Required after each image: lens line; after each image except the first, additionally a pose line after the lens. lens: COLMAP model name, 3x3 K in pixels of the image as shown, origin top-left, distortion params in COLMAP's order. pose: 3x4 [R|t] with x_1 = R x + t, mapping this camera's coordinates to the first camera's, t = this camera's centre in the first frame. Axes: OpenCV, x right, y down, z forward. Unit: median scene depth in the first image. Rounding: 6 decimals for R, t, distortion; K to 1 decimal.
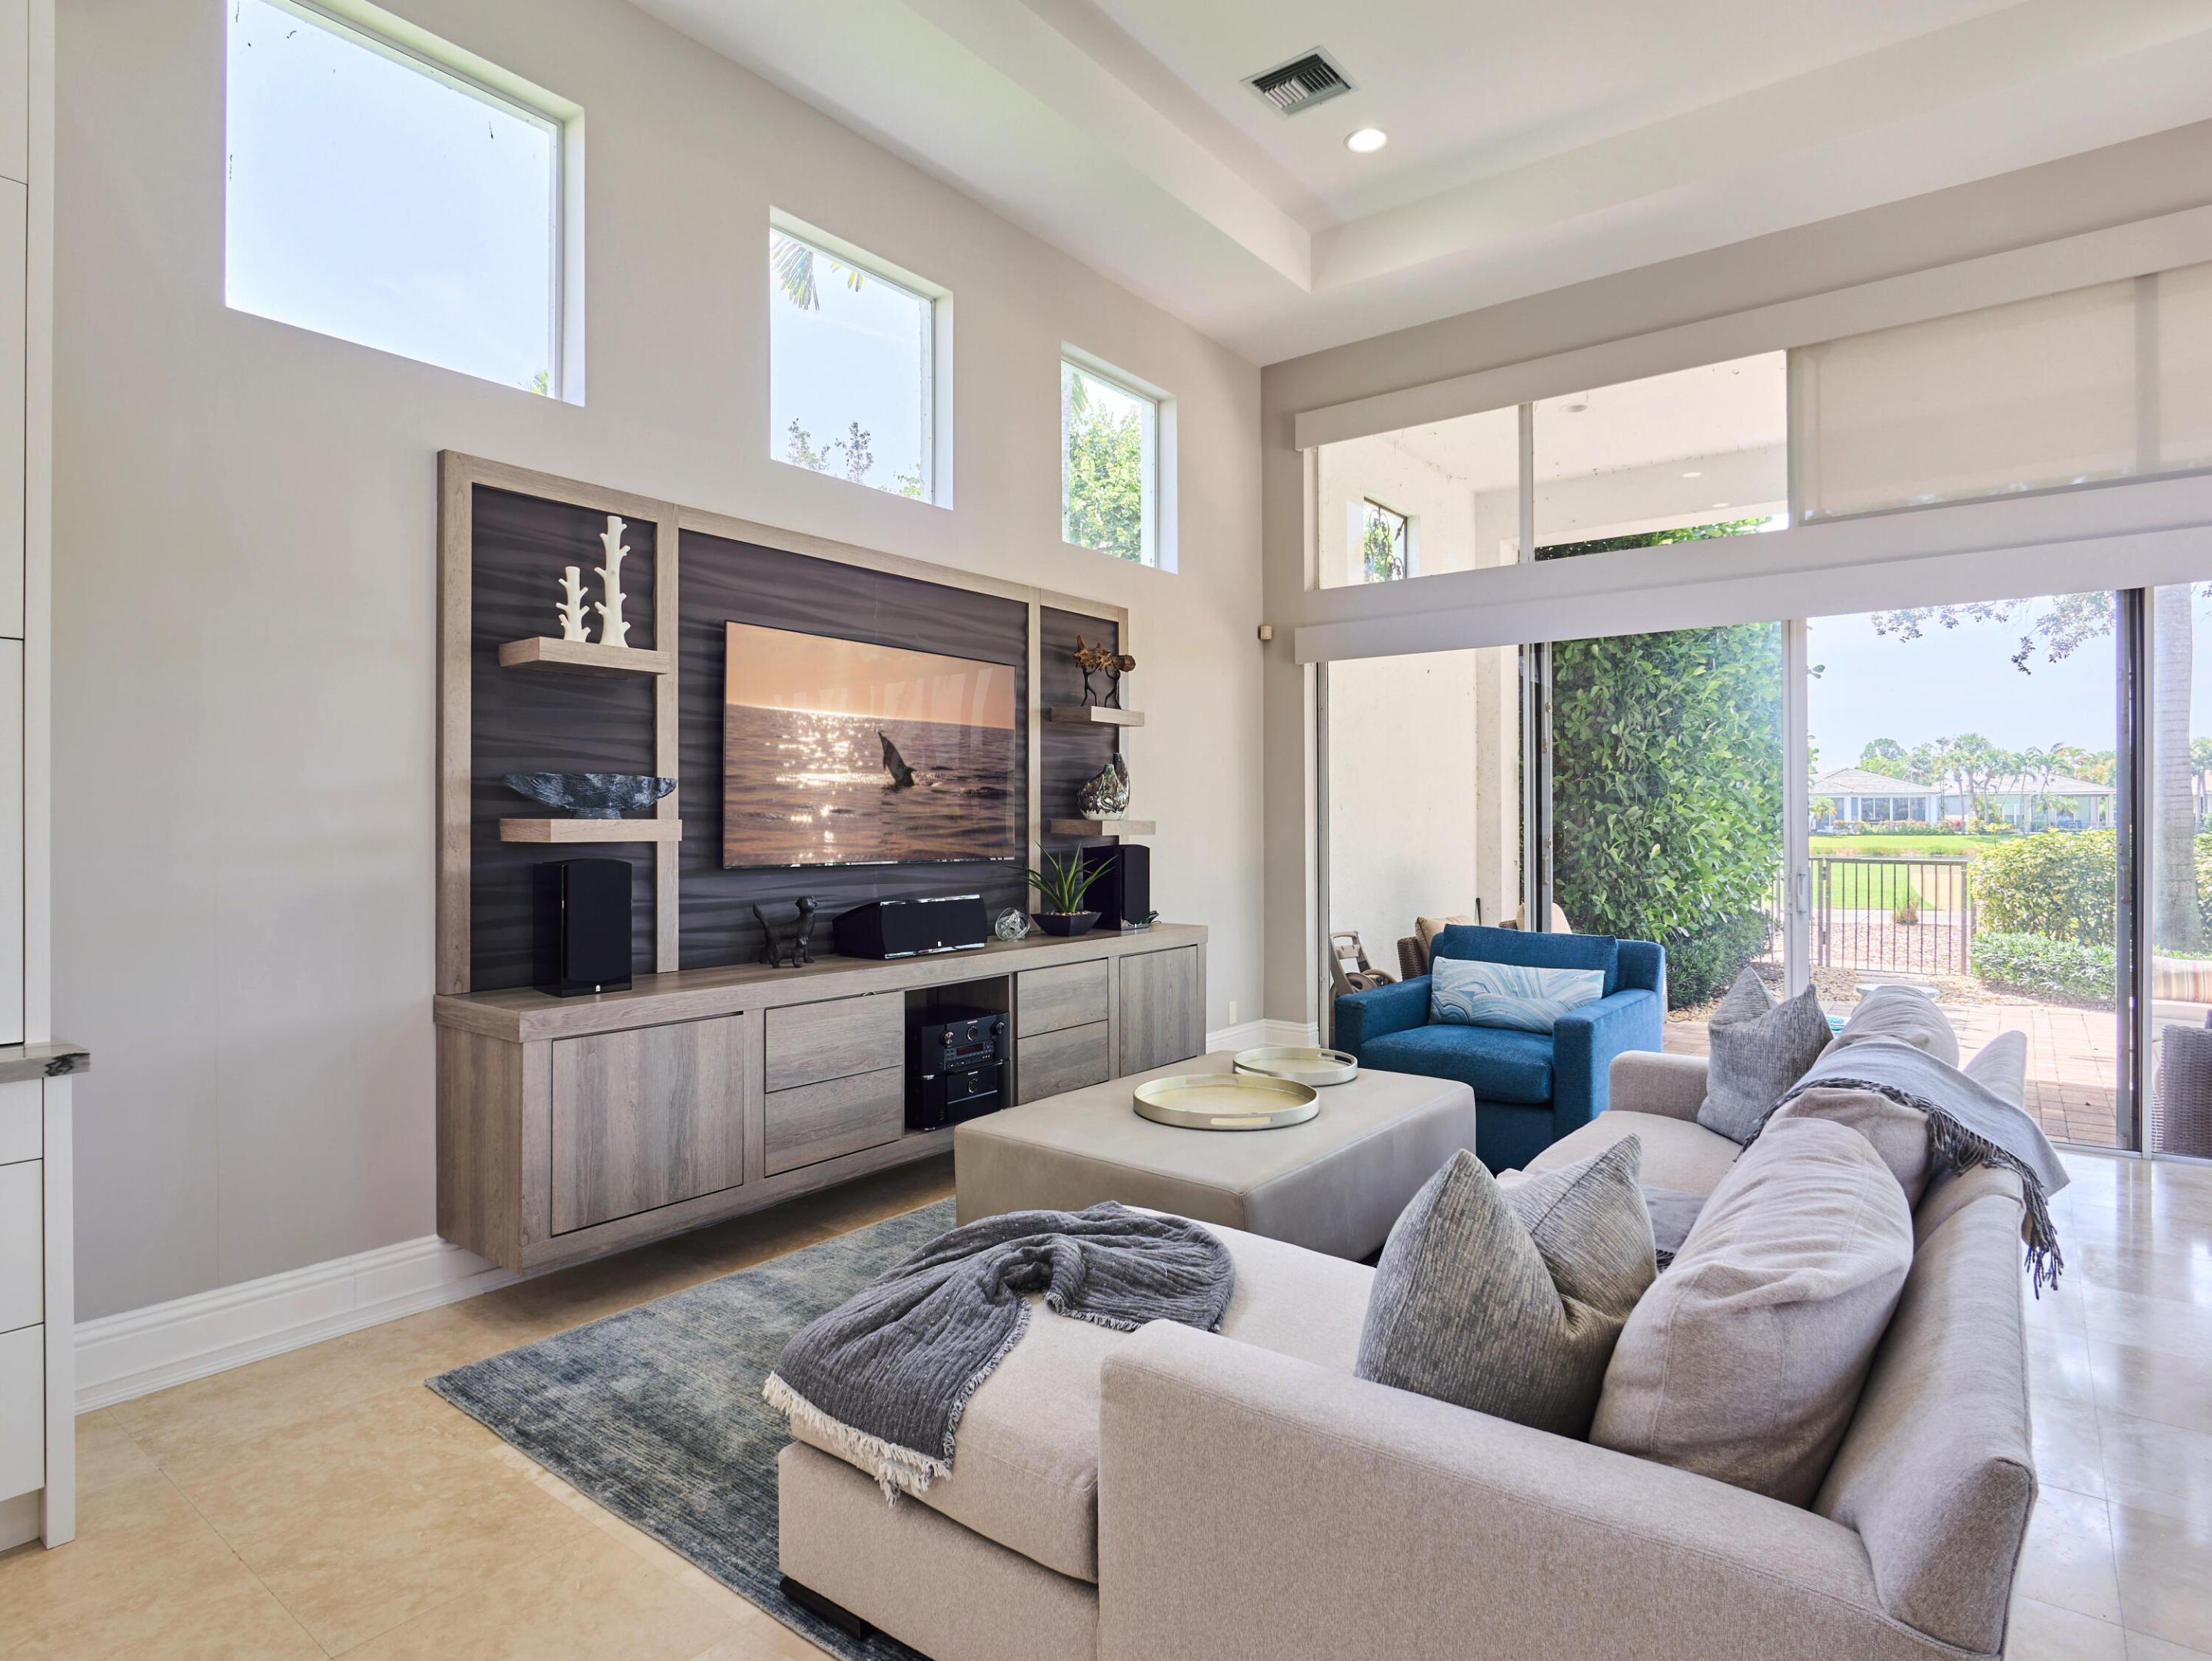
lens RADIAL K [[1191.7, 0, 1104.1], [0, 1191.7, 820.2], [0, 0, 1]] dist [-0.014176, 0.001202]
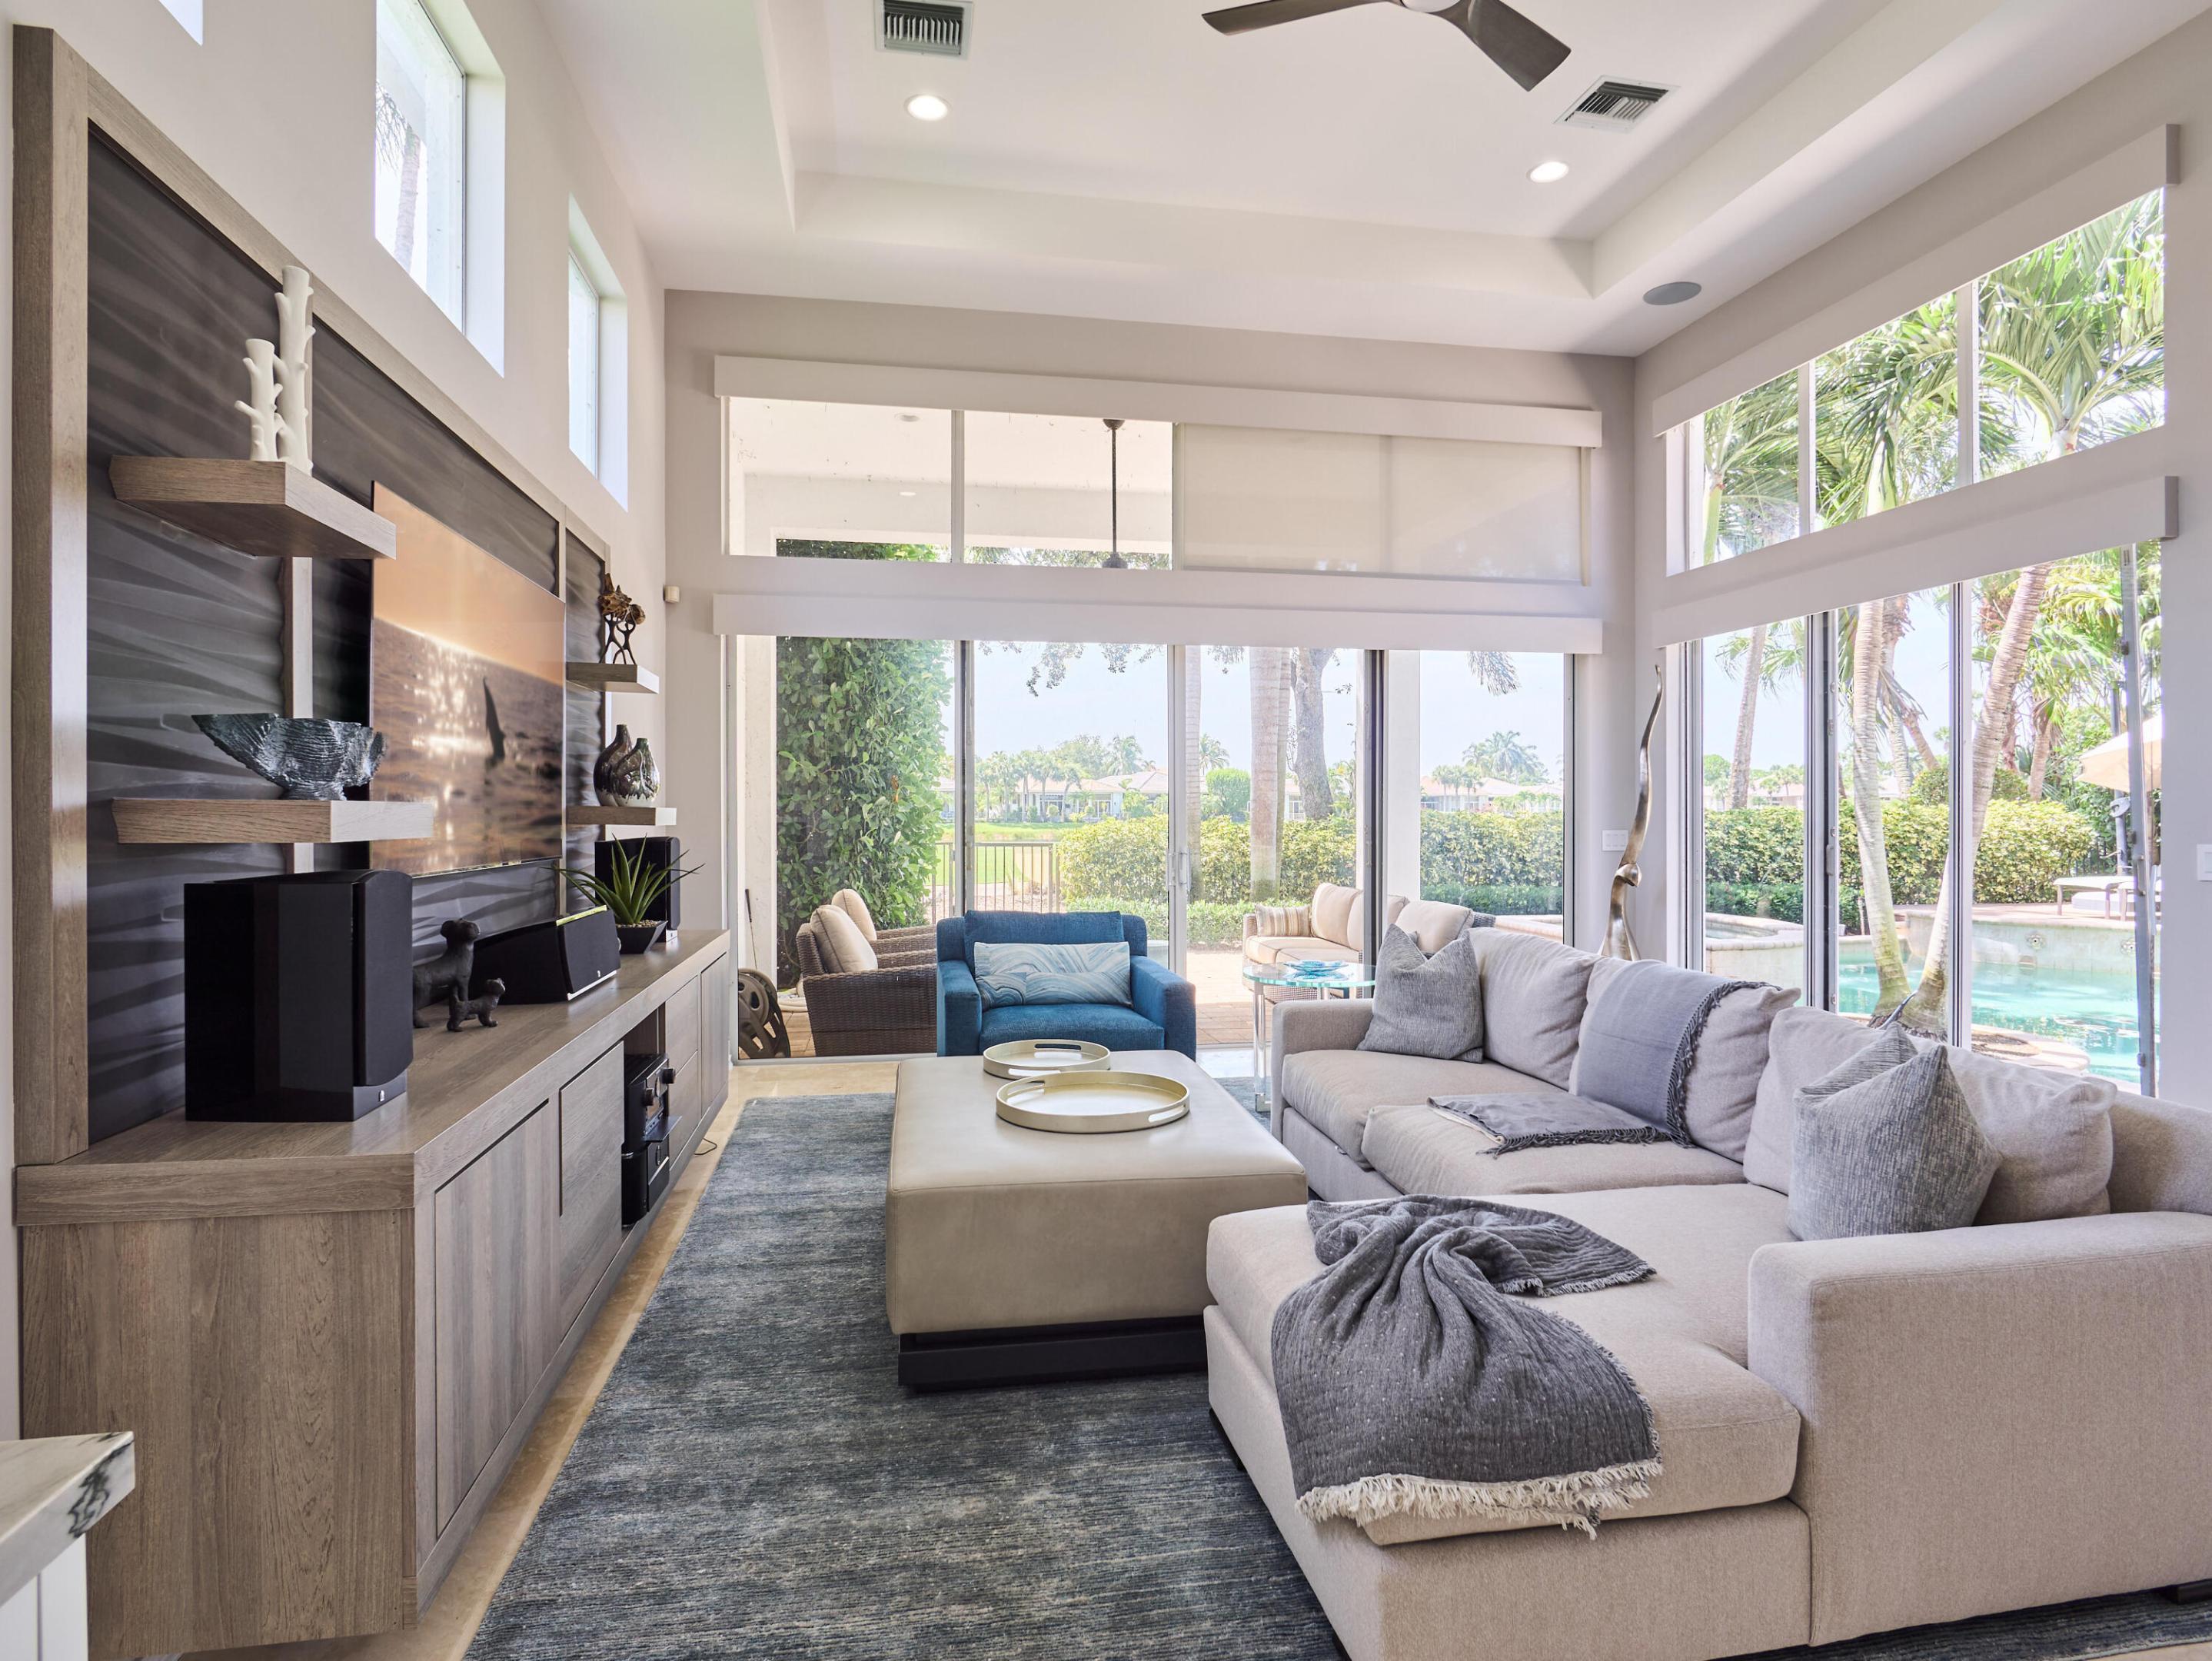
lens RADIAL K [[1199.7, 0, 1100.1], [0, 1199.7, 812.7], [0, 0, 1]] dist [-0.014291, 0.001388]
pose [[0.676420, -0.000804, 0.736515, -0.442000], [-0.000314, 0.999999, 0.001380, 0.002545], [-0.736516, -0.001165, 0.676419, 0.254257]]
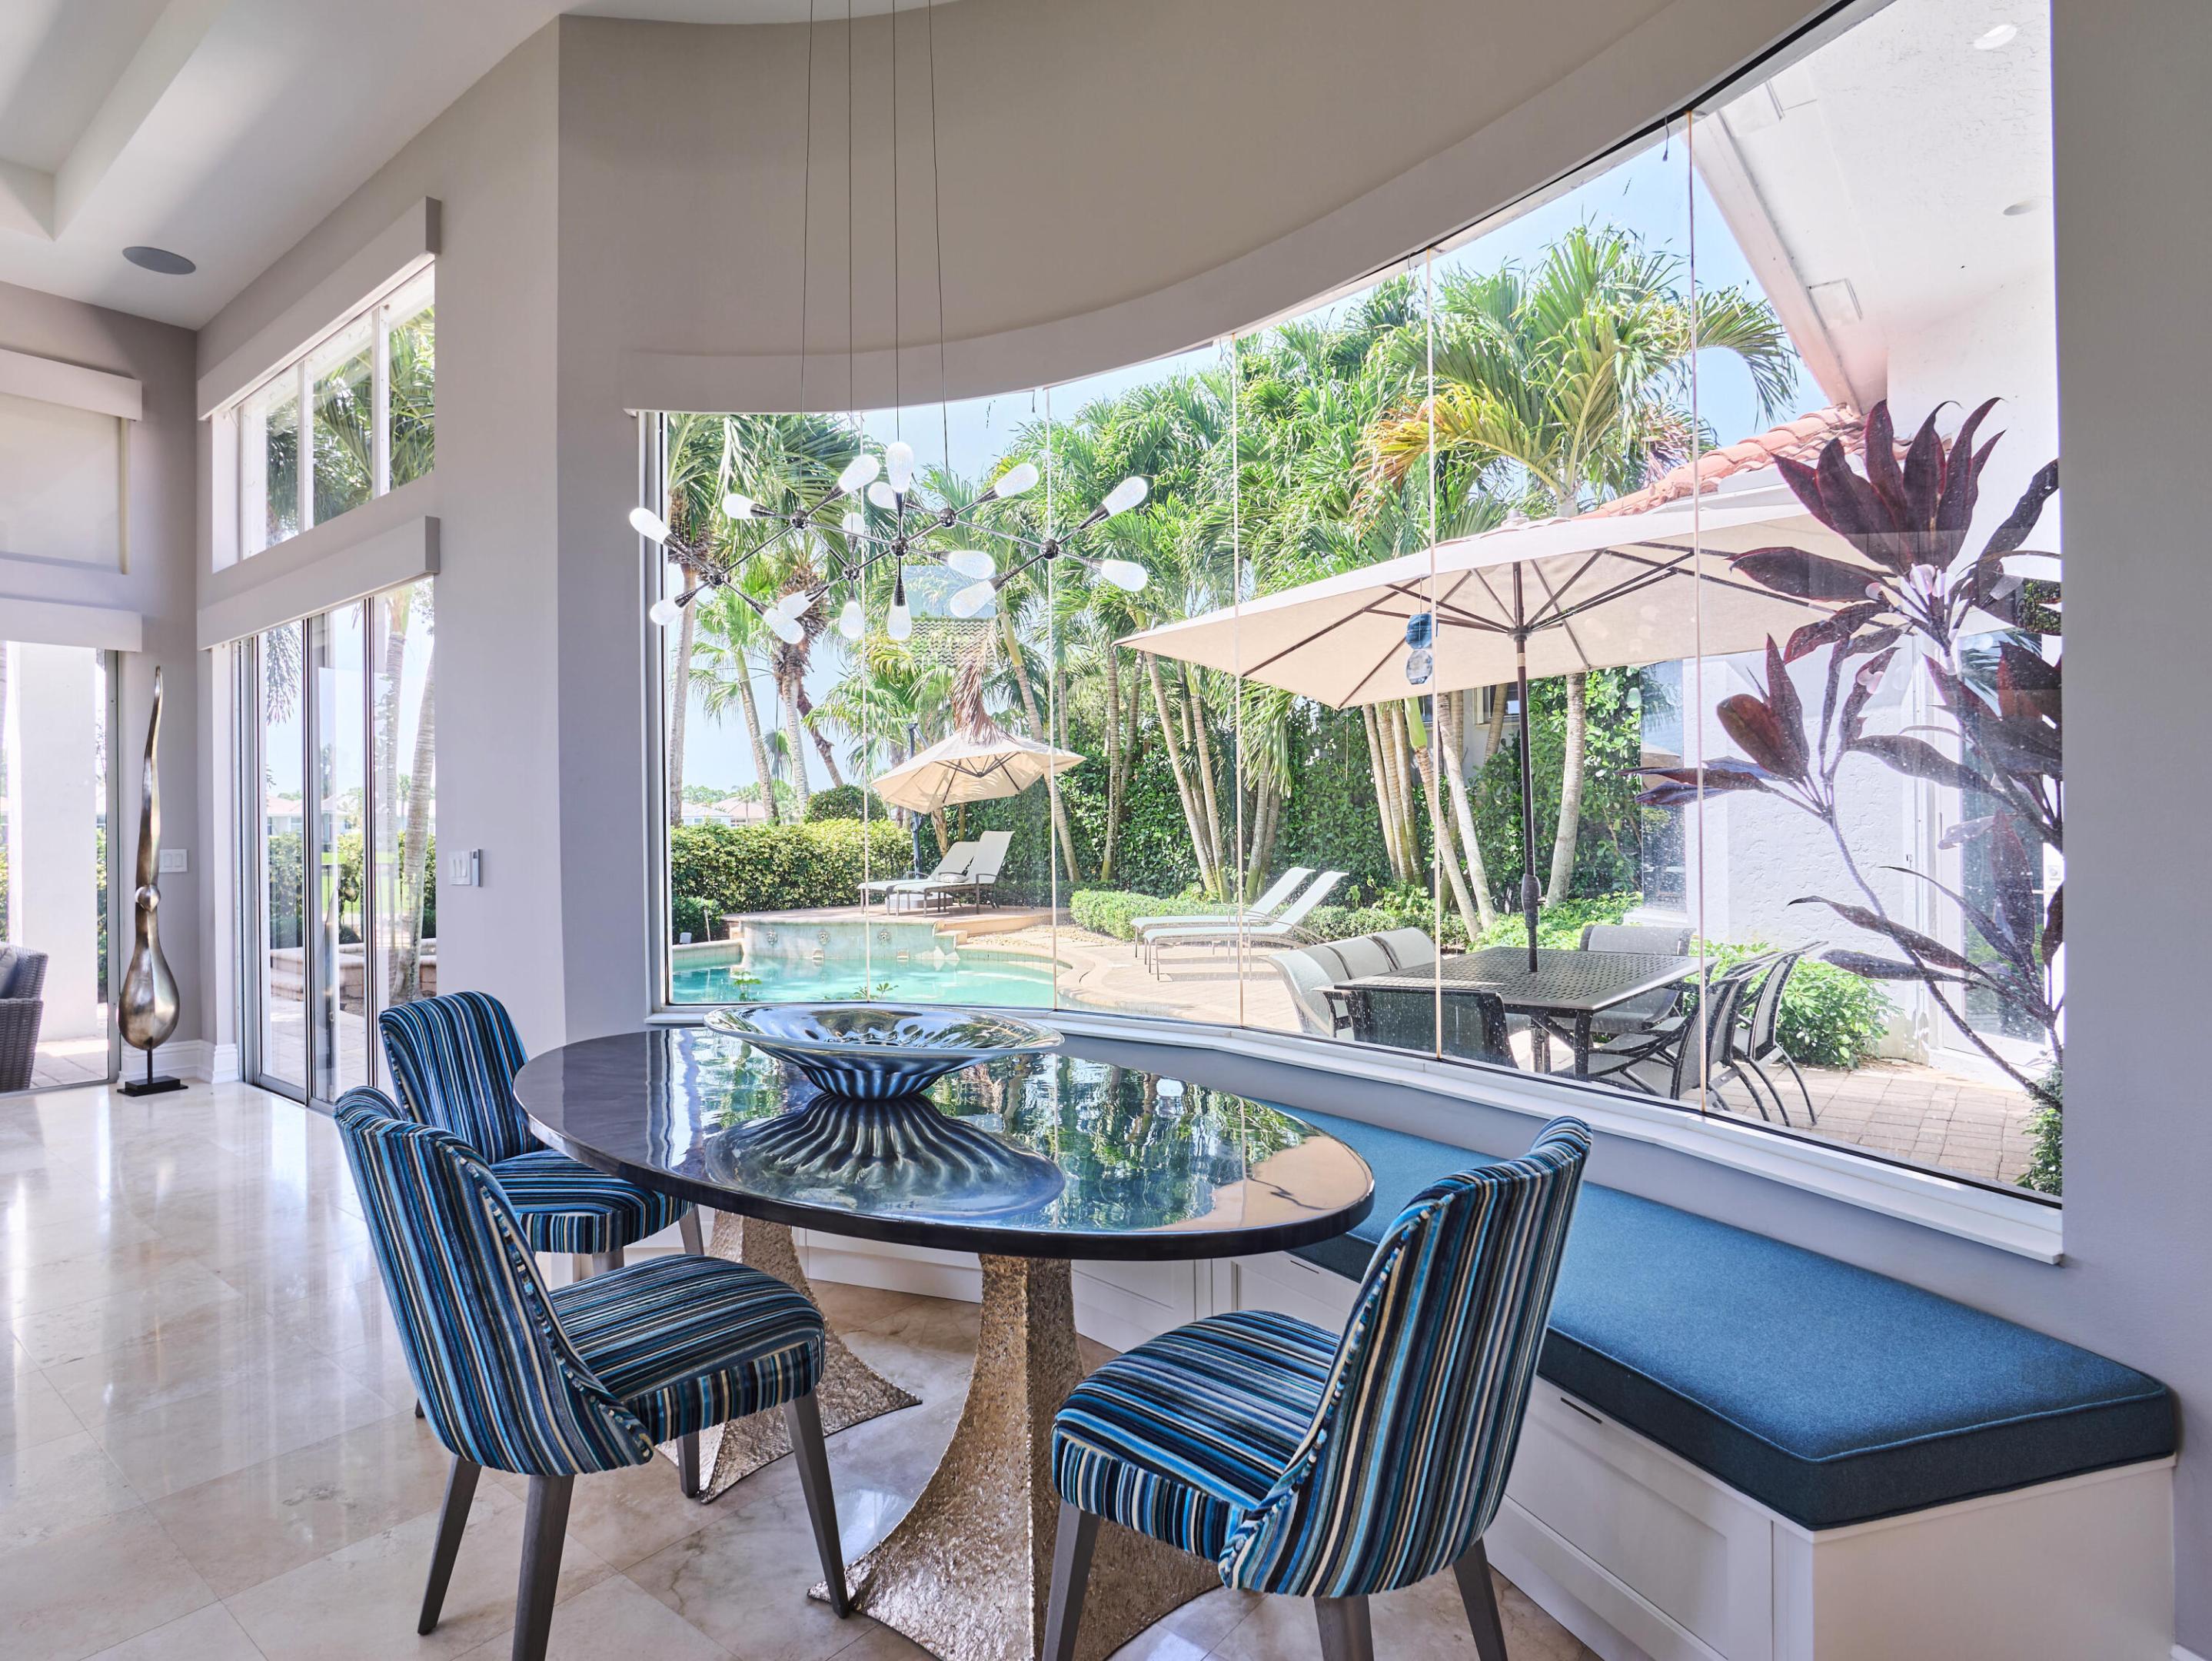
lens RADIAL K [[1191.7, 0, 1104.1], [0, 1191.7, 820.2], [0, 0, 1]] dist [-0.014176, 0.001202]
pose [[0.011631, 0.007131, 0.999907, -0.219798], [0.009610, 0.999928, -0.007243, 0.012565], [-0.999886, 0.009693, 0.011562, -0.275929]]
